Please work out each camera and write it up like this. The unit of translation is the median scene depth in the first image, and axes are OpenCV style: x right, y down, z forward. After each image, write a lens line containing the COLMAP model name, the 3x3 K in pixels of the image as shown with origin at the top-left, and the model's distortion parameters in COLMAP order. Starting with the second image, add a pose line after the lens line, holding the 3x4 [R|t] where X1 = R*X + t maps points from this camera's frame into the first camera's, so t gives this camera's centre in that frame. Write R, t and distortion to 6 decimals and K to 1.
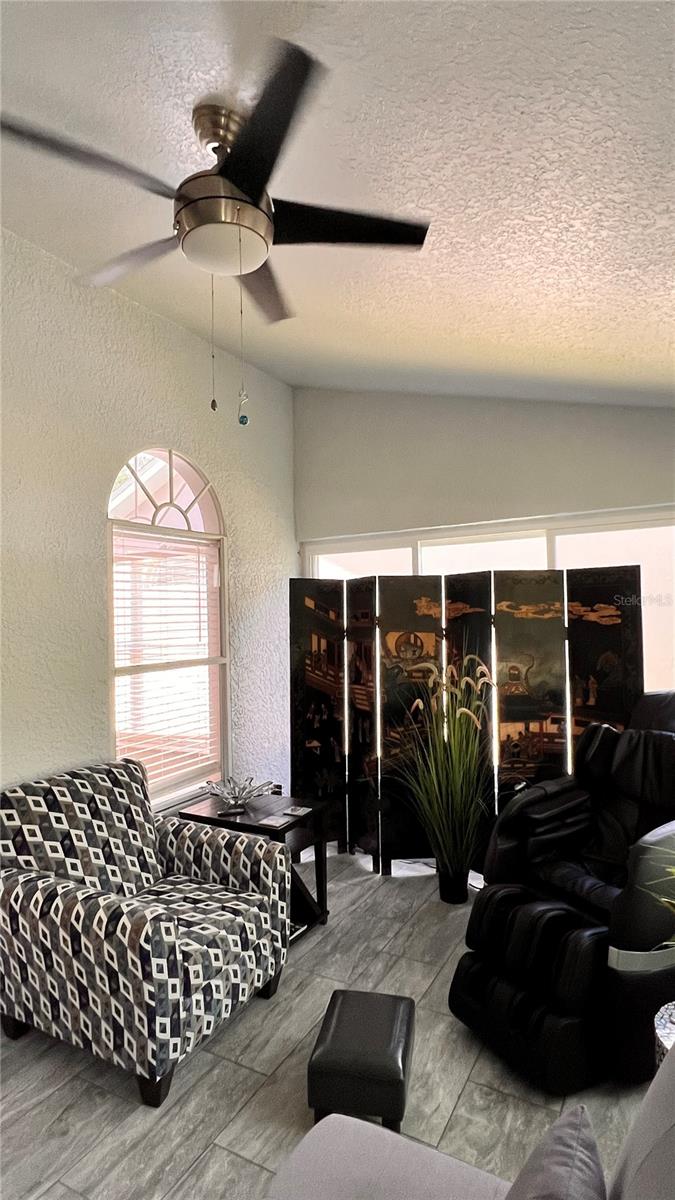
lens RADIAL K [[637.7, 0, 336.6], [0, 637.7, 600.9], [0, 0, 1]] dist [0.001428, 0.000072]
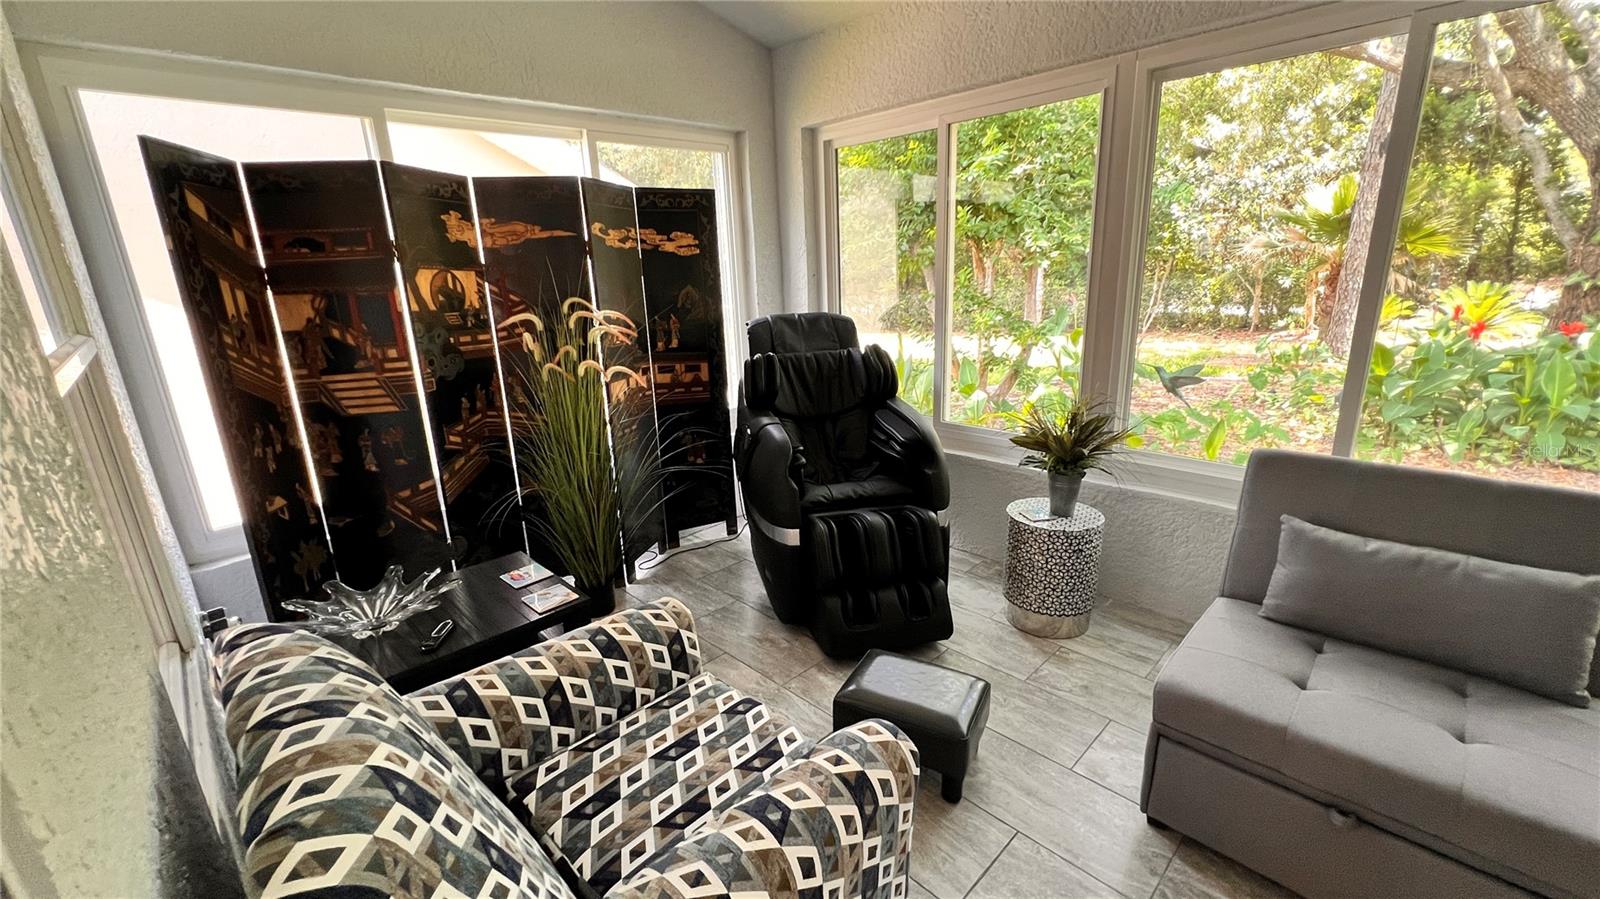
lens RADIAL K [[651.3, 0, 797.0], [0, 651.3, 453.5], [0, 0, 1]] dist [0.003227, 0.000109]
pose [[0.290030, -0.254686, 0.922506, -0.445115], [0.012047, 0.964834, 0.262585, 0.064468], [-0.956942, -0.065044, 0.282899, 0.538456]]
